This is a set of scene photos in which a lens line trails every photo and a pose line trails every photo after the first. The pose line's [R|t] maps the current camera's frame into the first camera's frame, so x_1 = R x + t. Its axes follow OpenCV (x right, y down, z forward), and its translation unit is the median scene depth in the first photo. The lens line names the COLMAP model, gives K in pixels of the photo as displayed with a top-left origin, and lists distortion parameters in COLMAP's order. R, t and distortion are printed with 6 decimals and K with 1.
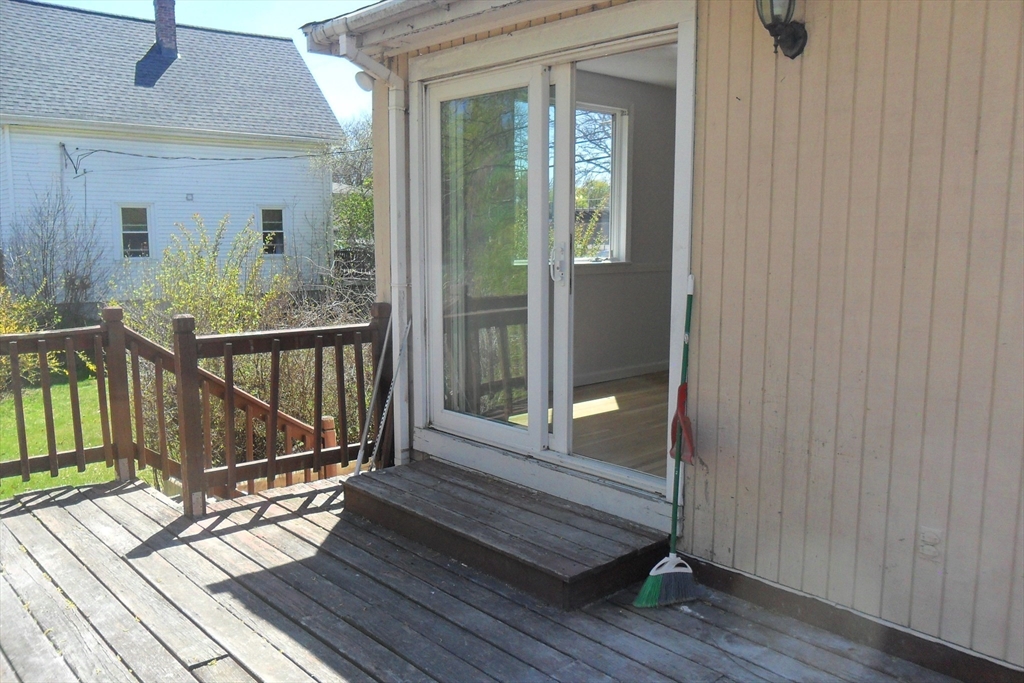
lens RADIAL K [[822.1, 0, 512.0], [0, 822.1, 341.5], [0, 0, 1]] dist [-0.015169, -0.013335]
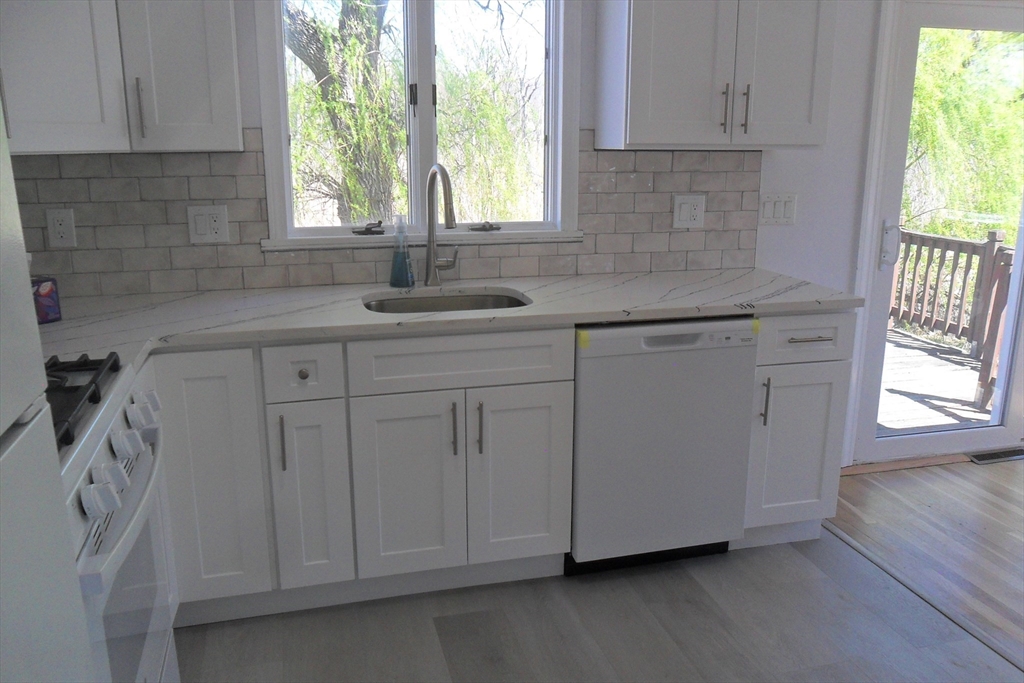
lens RADIAL K [[822.1, 0, 512.0], [0, 822.1, 341.5], [0, 0, 1]] dist [-0.015169, -0.013335]
pose [[-0.458215, 0.216762, -0.862006, 1.012635], [-0.126844, 0.943935, 0.304790, -0.165282], [0.879744, 0.249000, -0.405030, 0.917458]]
